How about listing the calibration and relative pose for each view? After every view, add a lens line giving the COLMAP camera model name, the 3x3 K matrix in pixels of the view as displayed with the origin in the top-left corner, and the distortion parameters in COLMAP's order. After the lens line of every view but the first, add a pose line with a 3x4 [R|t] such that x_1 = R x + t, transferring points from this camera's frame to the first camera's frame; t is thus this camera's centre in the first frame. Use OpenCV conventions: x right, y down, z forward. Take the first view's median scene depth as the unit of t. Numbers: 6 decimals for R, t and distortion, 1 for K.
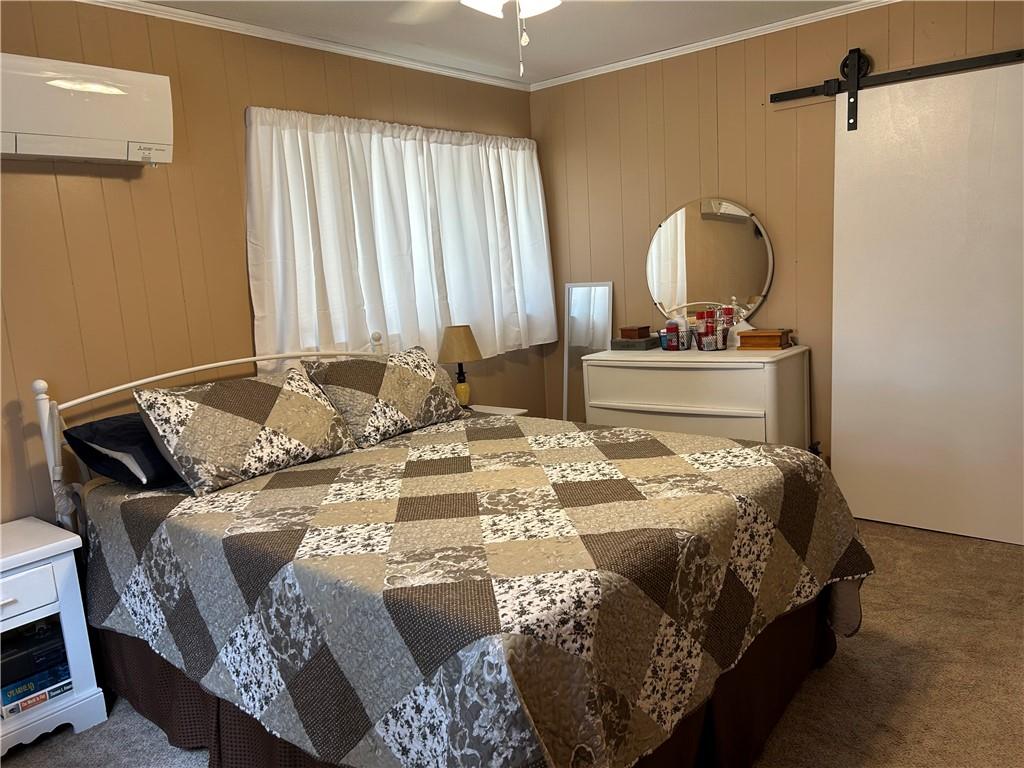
lens RADIAL K [[760.2, 0, 512.0], [0, 760.2, 384.0], [0, 0, 1]] dist [0.074681, -0.103474]
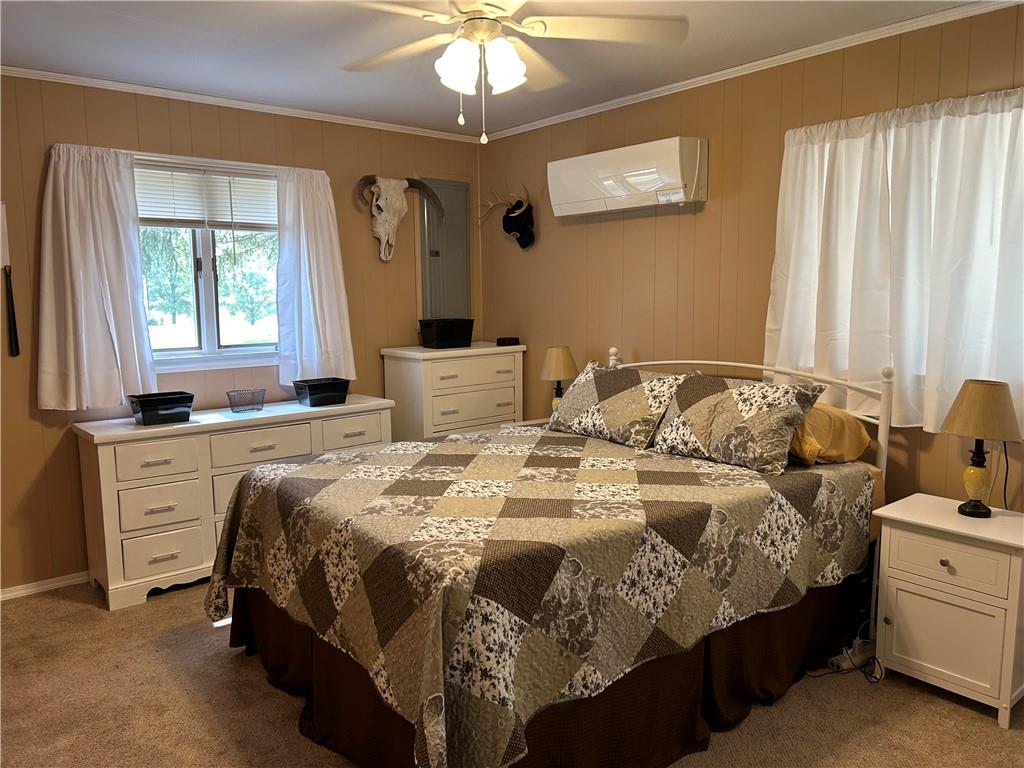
lens RADIAL K [[760.2, 0, 512.0], [0, 760.2, 384.0], [0, 0, 1]] dist [0.074681, -0.103474]
pose [[-0.181225, 0.186921, -0.965514, 0.994638], [-0.141327, 0.966630, 0.213664, -0.243413], [0.973234, 0.175175, -0.148761, 1.045005]]
